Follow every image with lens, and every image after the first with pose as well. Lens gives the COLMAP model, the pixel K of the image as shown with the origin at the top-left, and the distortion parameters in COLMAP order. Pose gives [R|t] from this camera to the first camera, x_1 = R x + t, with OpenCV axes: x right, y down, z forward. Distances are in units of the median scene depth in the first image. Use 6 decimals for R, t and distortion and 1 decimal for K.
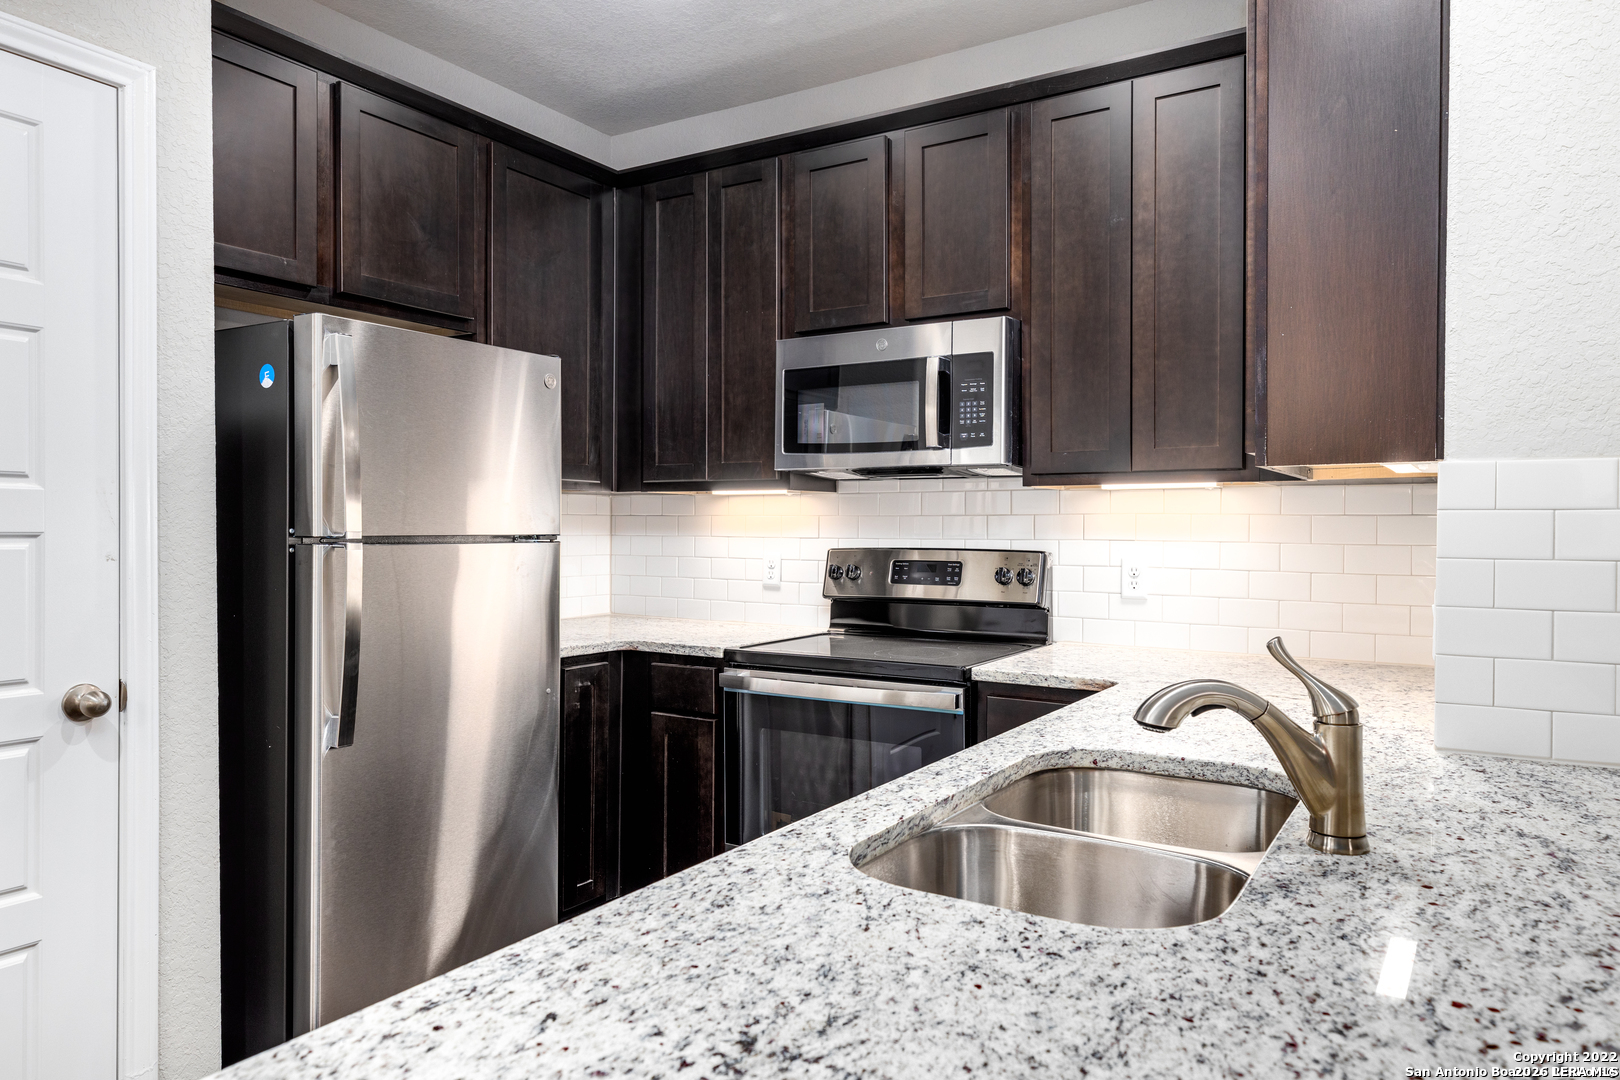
lens RADIAL K [[1081.0, 0, 808.3], [0, 1081.0, 540.1], [0, 0, 1]] dist [0.007566, -0.001667]
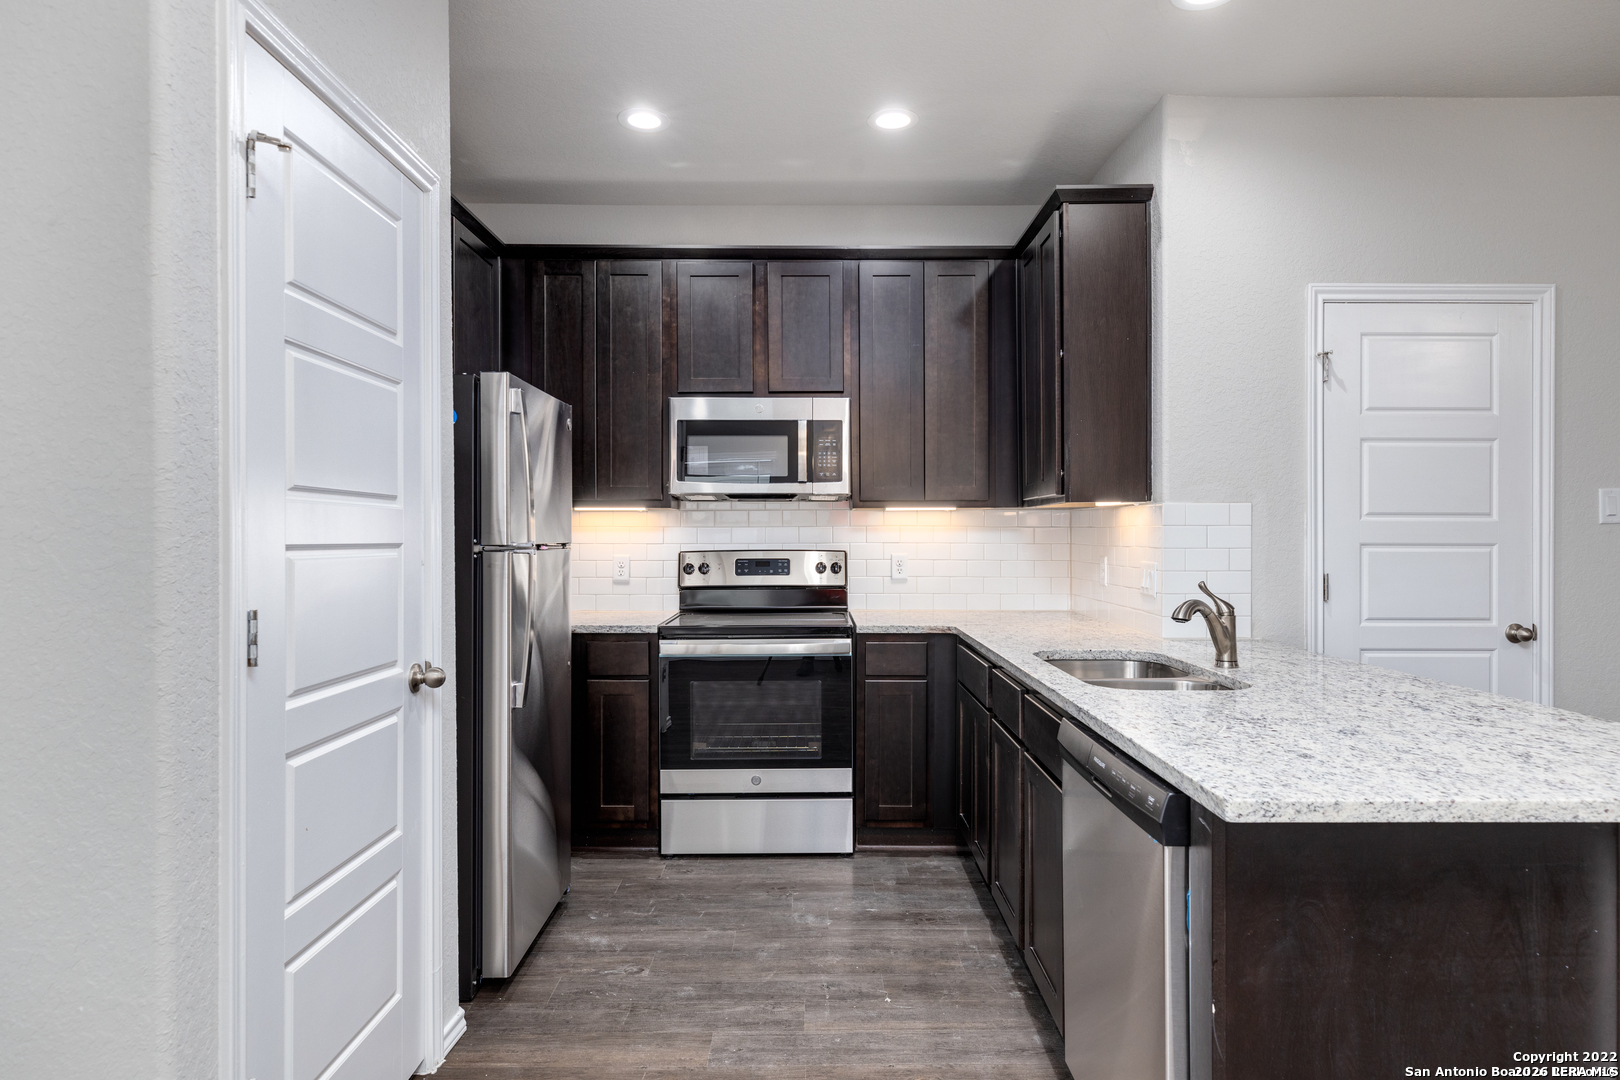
lens RADIAL K [[984.0, 0, 810.7], [0, 984.0, 539.5], [0, 0, 1]] dist [-0.007004, 0.000092]
pose [[0.842234, -0.007790, 0.539056, -0.572699], [0.010737, 0.999940, -0.002325, -0.002410], [-0.539006, 0.007747, 0.842267, -0.137189]]
